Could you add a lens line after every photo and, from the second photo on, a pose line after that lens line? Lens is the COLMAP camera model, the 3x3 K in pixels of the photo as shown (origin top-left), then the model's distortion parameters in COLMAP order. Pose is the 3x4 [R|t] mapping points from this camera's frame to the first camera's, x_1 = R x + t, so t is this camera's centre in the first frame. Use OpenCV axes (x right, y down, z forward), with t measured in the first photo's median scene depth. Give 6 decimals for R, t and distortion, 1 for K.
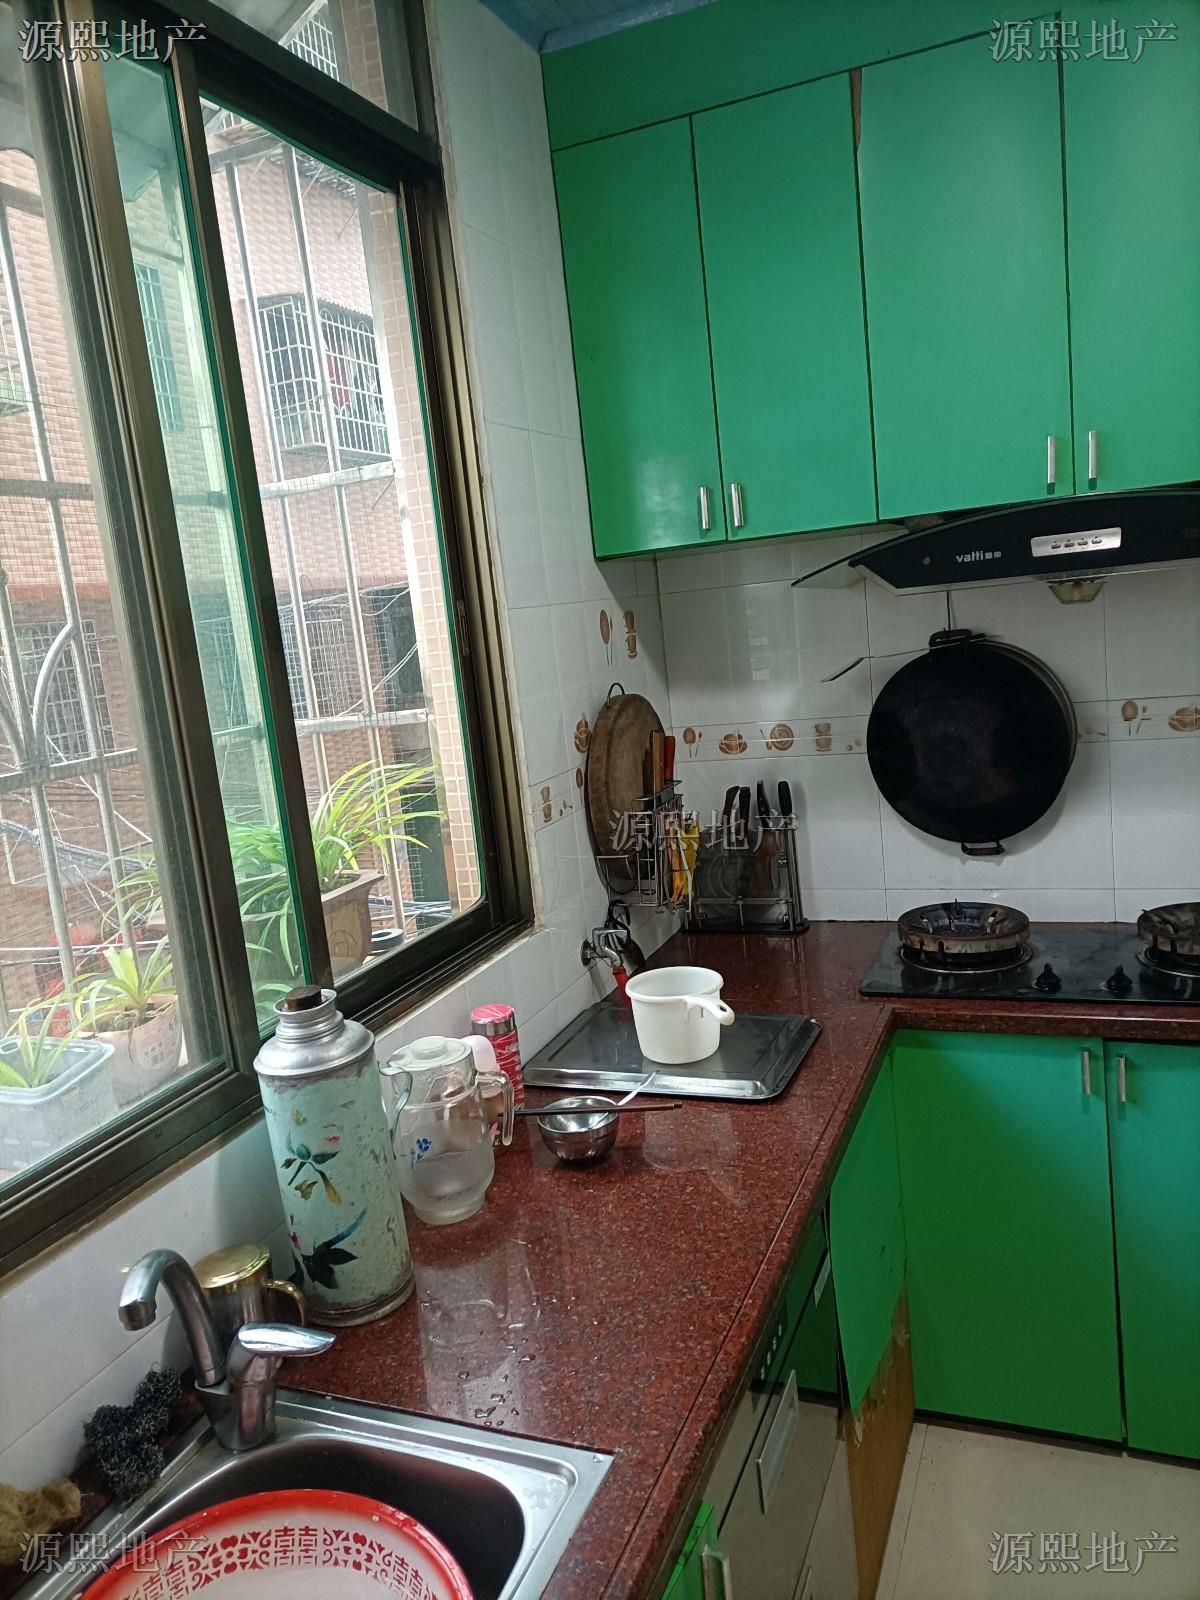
lens RADIAL K [[1188.5, 0, 600.0], [0, 1188.5, 800.0], [0, 0, 1]] dist [0.050555, -0.024893]
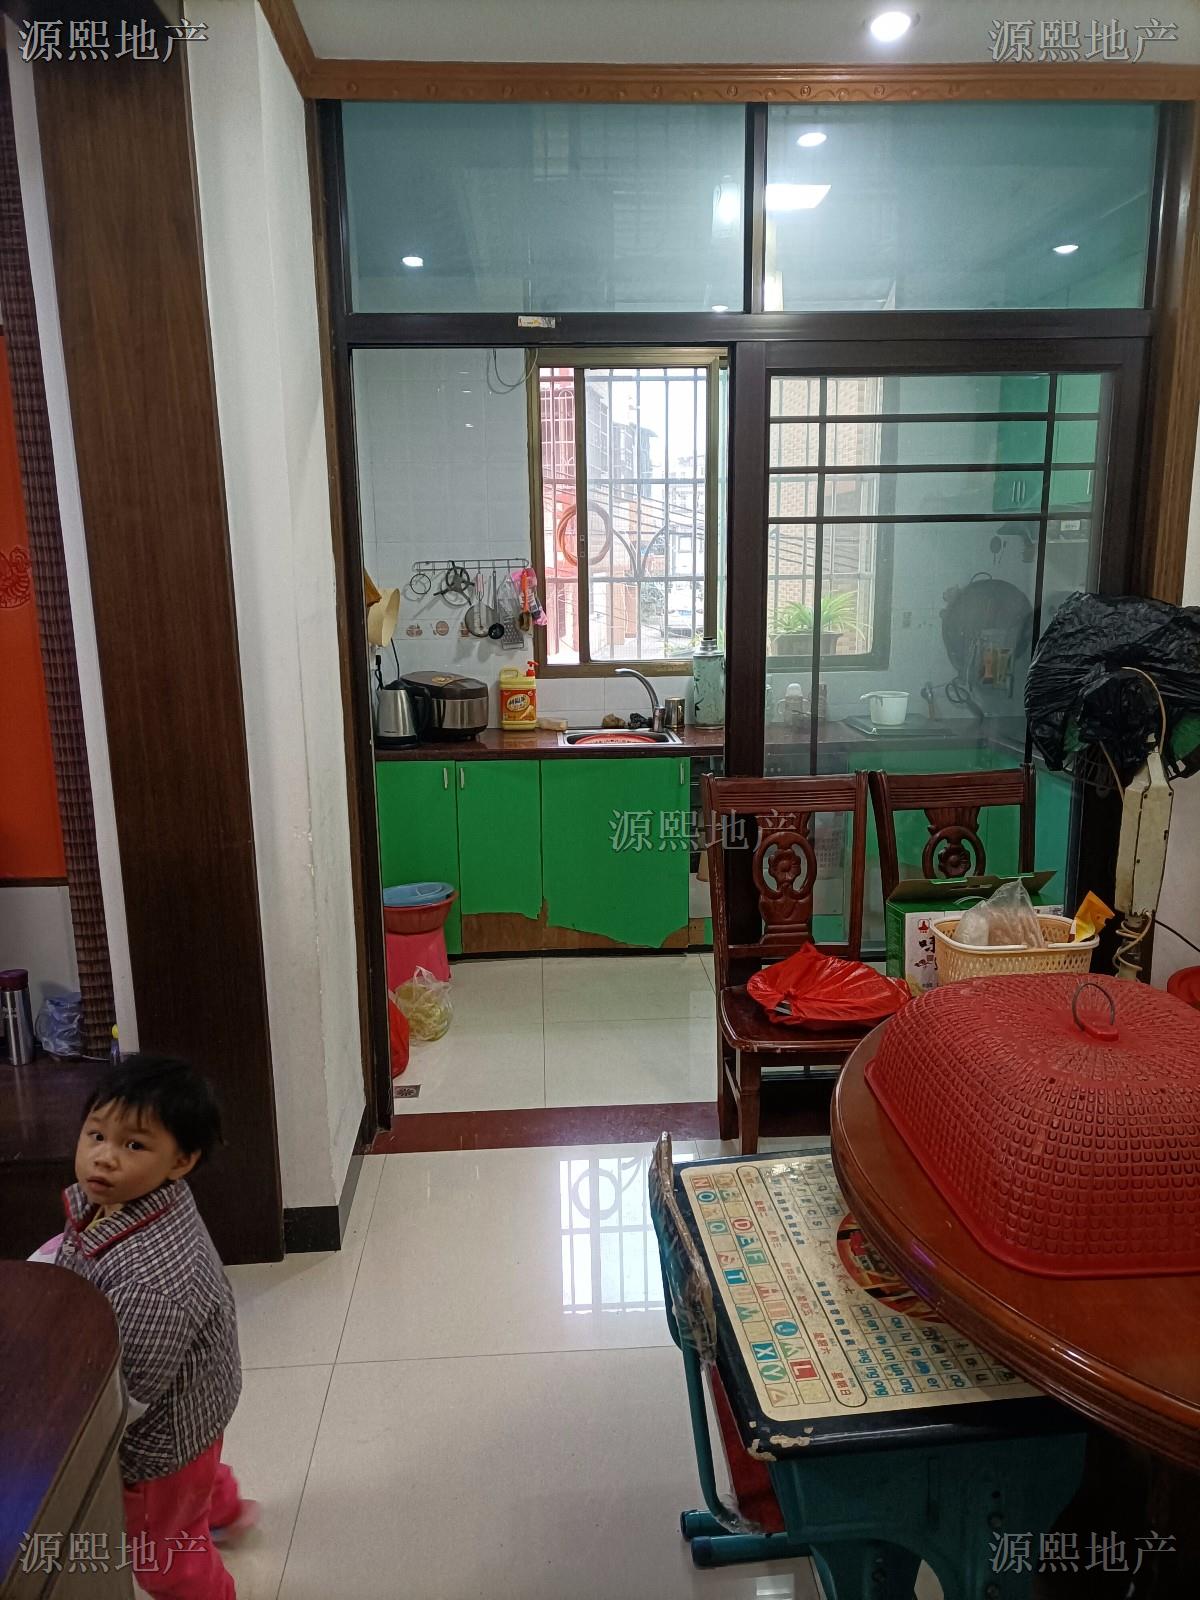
lens RADIAL K [[1185.8, 0, 600.0], [0, 1185.8, 800.0], [0, 0, 1]] dist [0.095115, -0.096057]
pose [[0.450394, 0.284996, -0.846122, 1.788265], [-0.177235, 0.957365, 0.228123, -0.086816], [0.875062, 0.047217, 0.481703, -0.650558]]
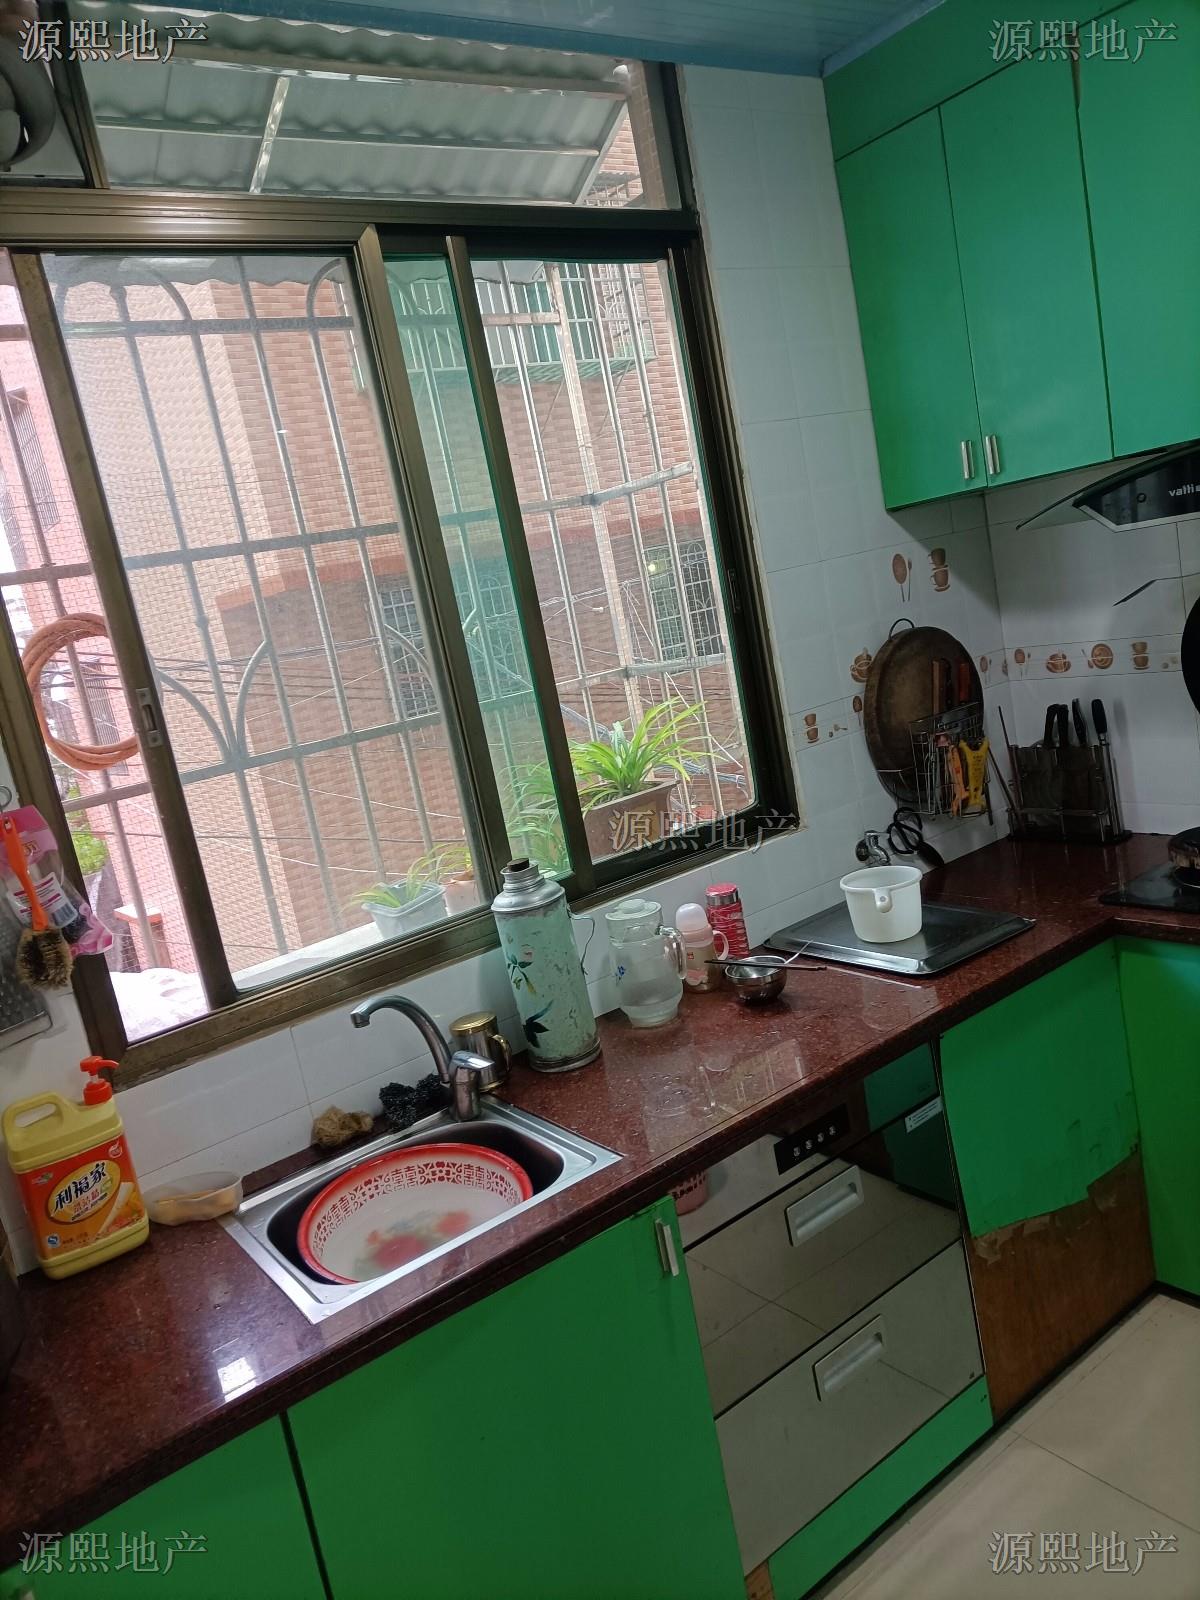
lens RADIAL K [[1185.8, 0, 600.0], [0, 1185.8, 800.0], [0, 0, 1]] dist [0.095115, -0.096057]
pose [[0.852085, 0.034170, -0.522286, 0.417262], [0.015935, 0.995710, 0.091141, -0.038237], [0.523160, -0.085983, 0.847886, -0.166374]]
